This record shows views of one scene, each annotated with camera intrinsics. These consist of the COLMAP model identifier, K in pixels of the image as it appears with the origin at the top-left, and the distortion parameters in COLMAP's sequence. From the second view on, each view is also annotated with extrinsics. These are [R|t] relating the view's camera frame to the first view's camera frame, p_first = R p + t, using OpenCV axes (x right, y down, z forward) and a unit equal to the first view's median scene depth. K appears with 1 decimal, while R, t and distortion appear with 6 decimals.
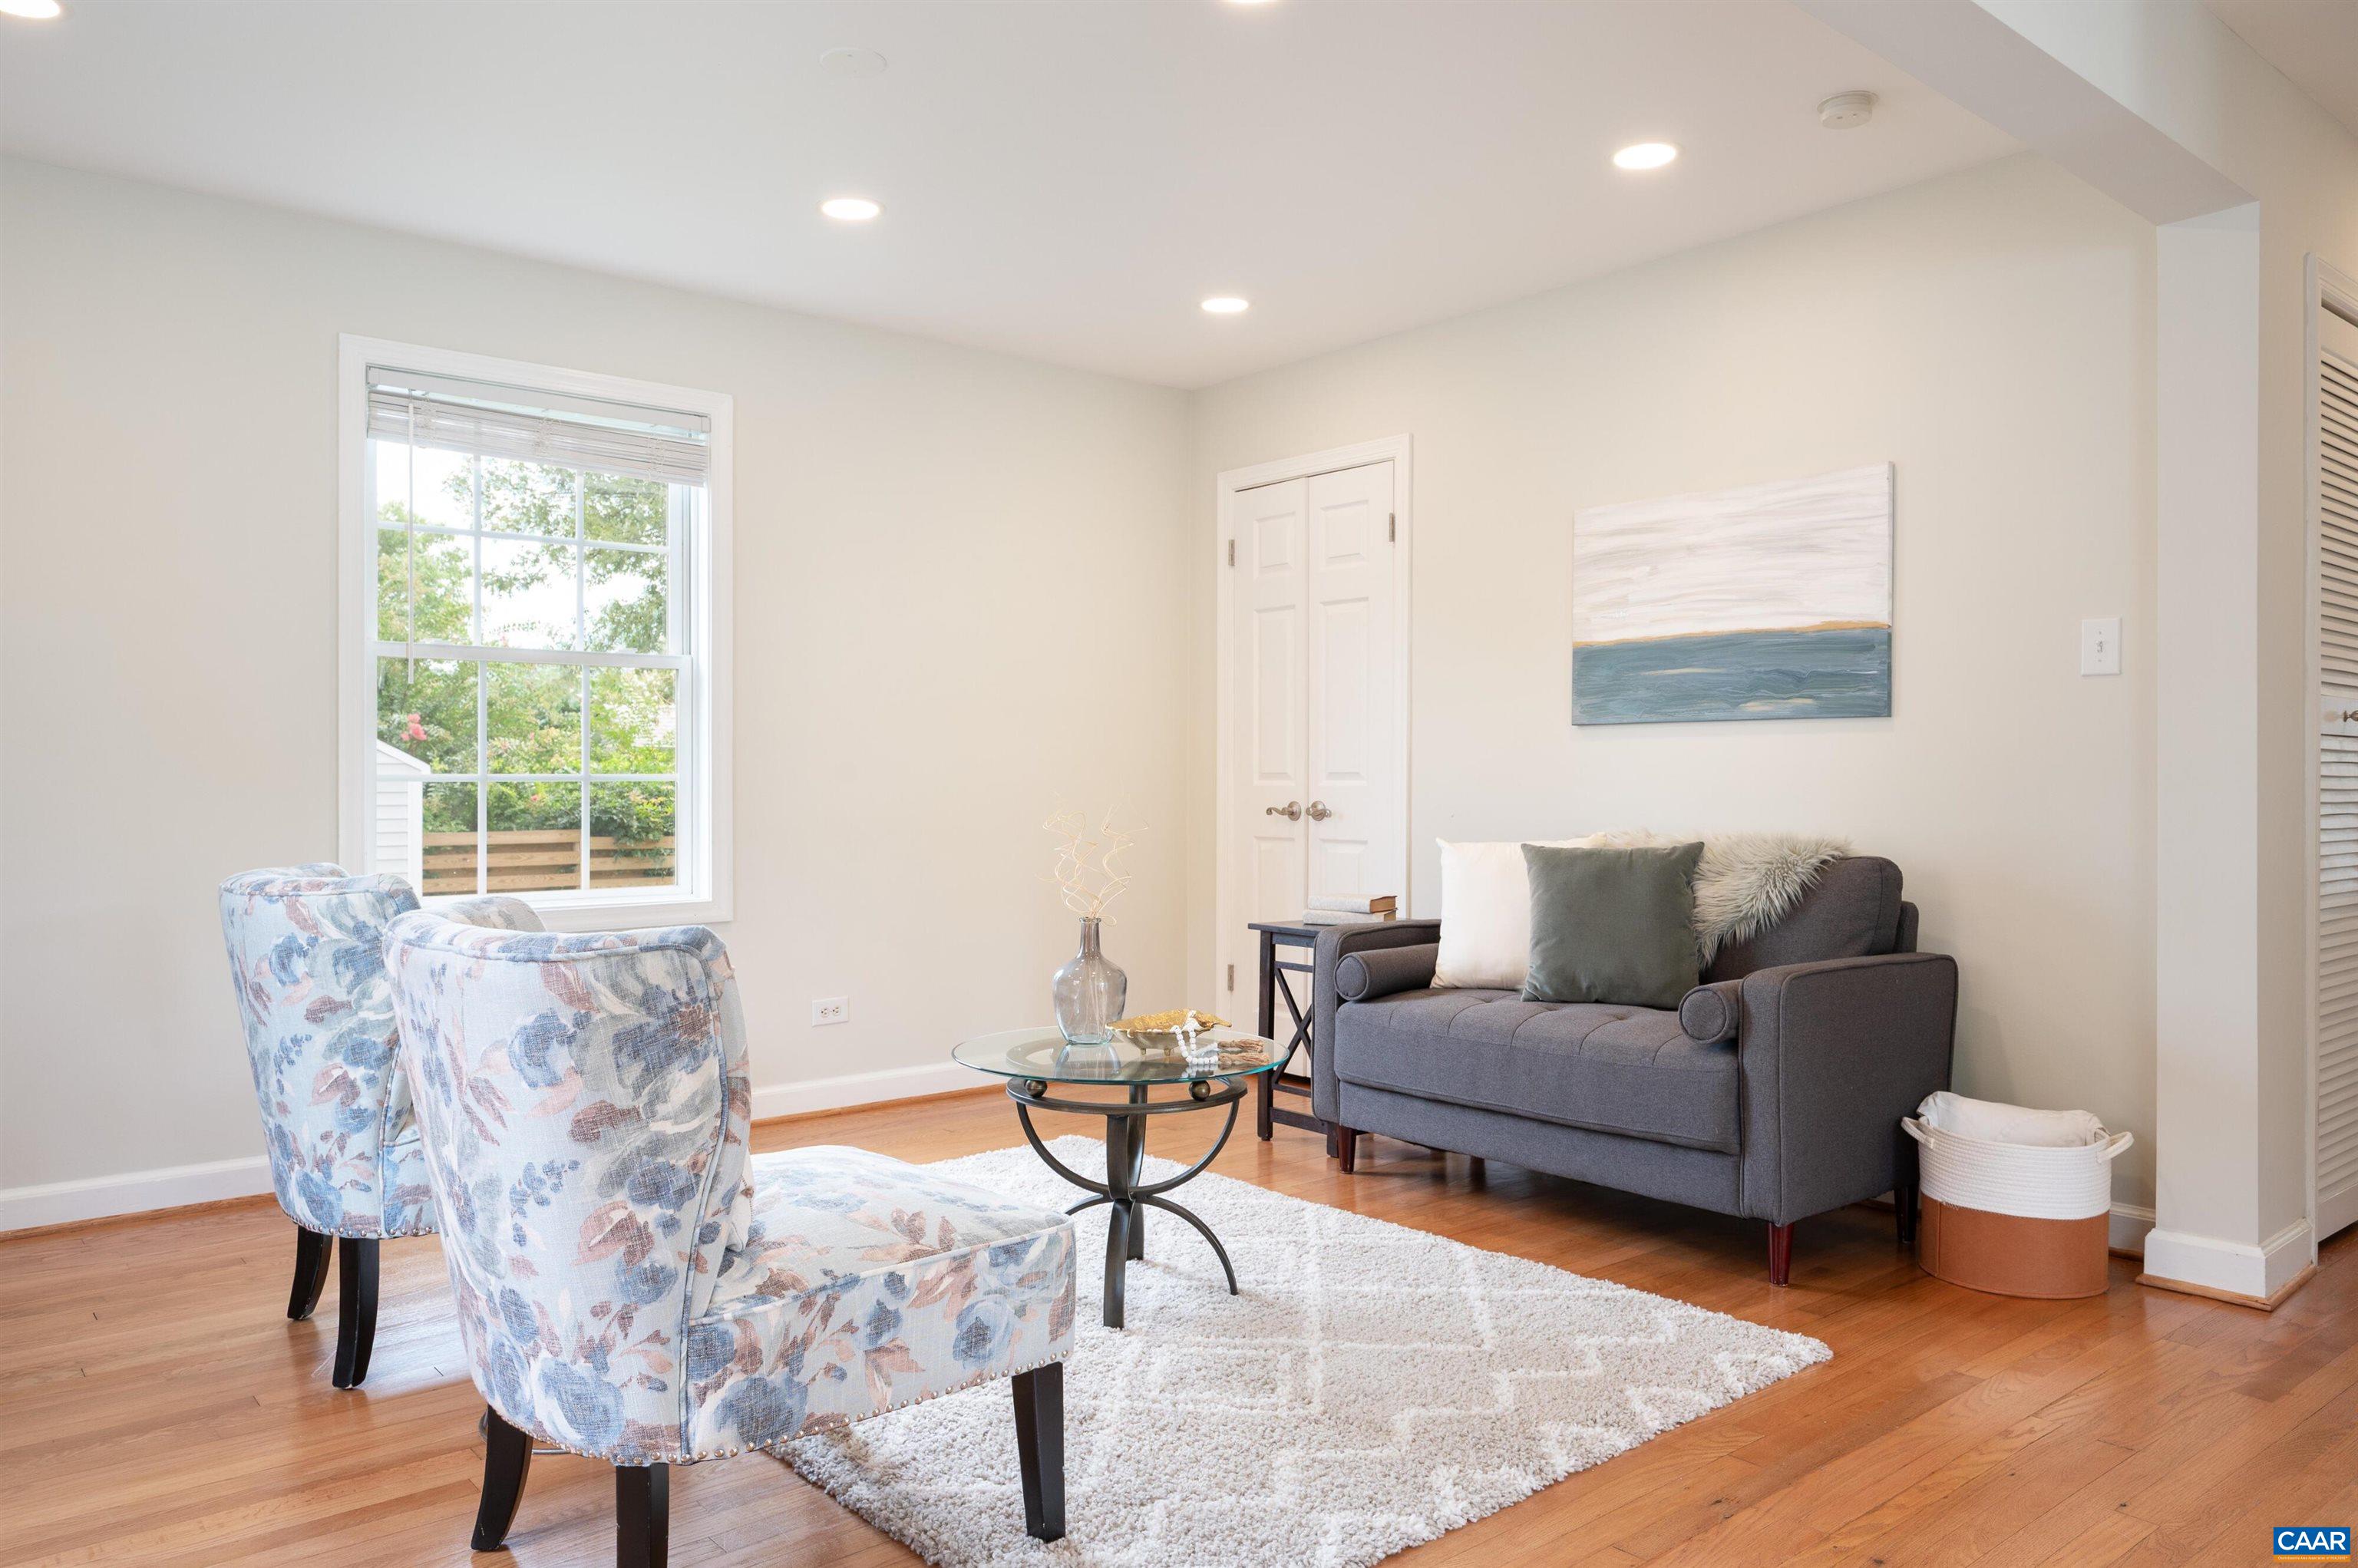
lens RADIAL K [[1555.8, 0, 1161.9], [0, 1555.8, 782.9], [0, 0, 1]] dist [-0.005564, -0.000808]
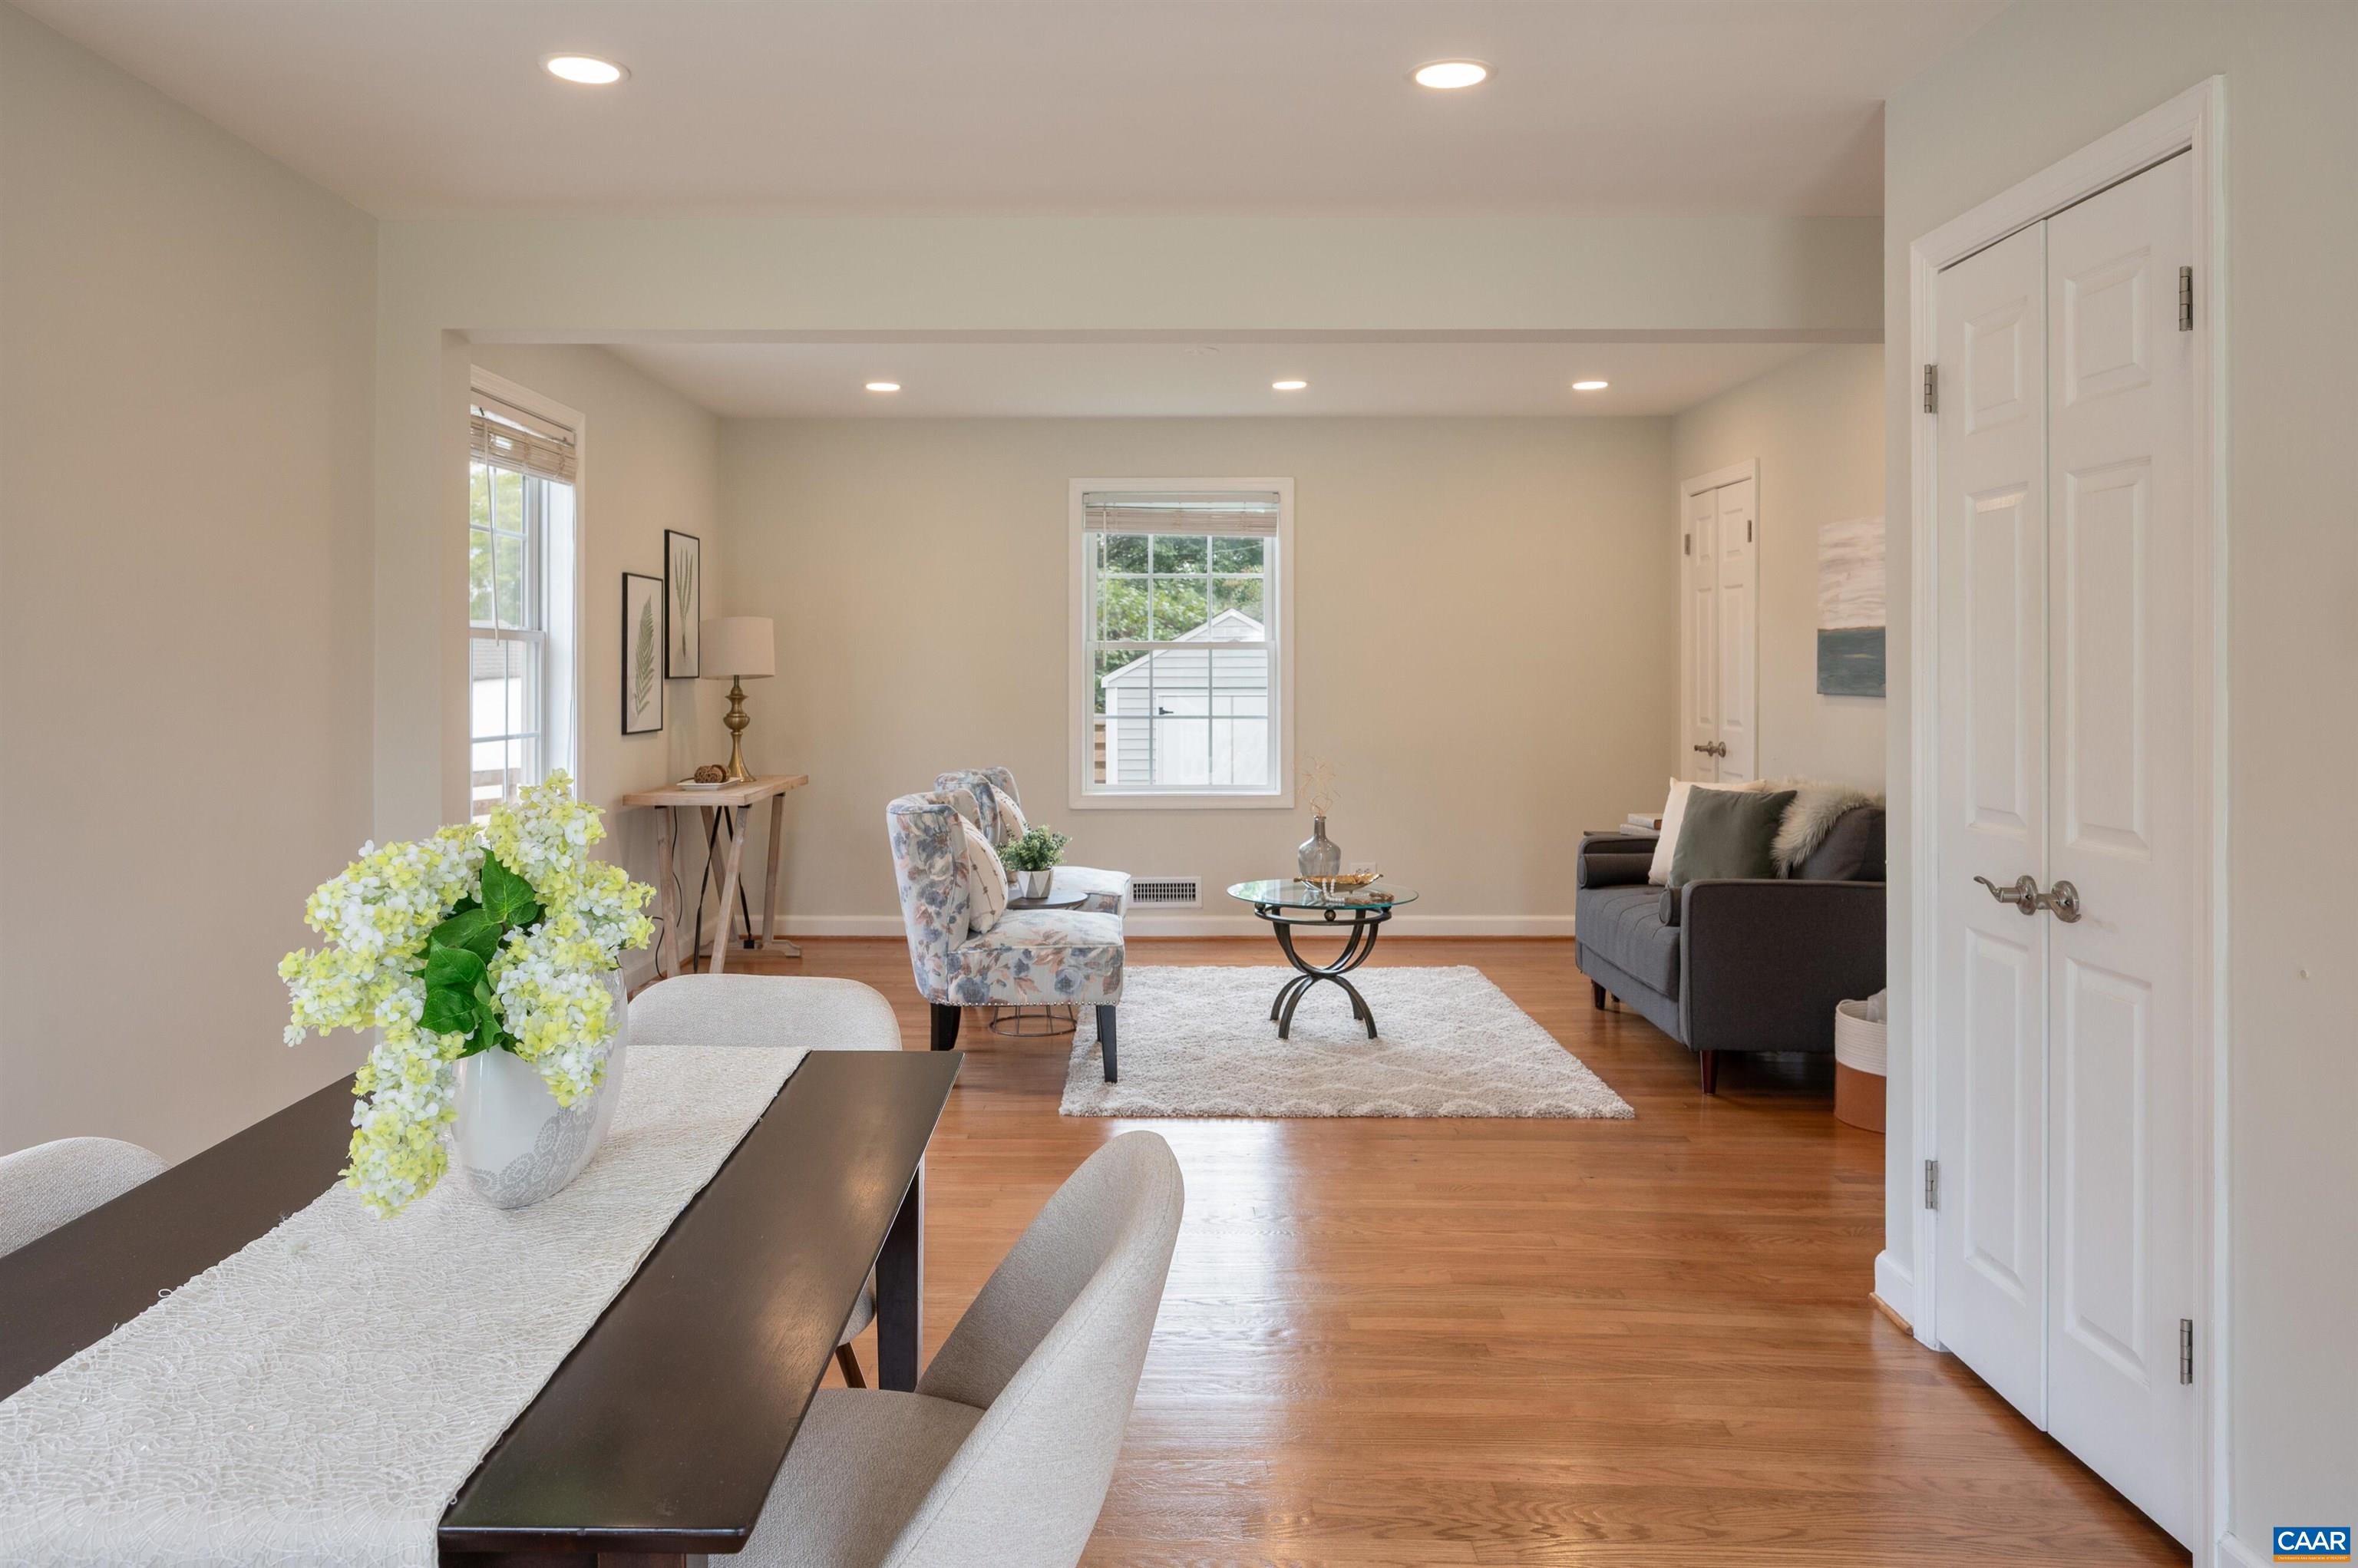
lens RADIAL K [[1570.1, 0, 1190.5], [0, 1570.1, 663.5], [0, 0, 1]] dist [0.001455, -0.000034]
pose [[0.782938, 0.002599, -0.622094, 1.625152], [-0.003451, 0.999994, -0.000165, -0.145533], [0.622090, 0.002276, 0.782942, -0.822880]]
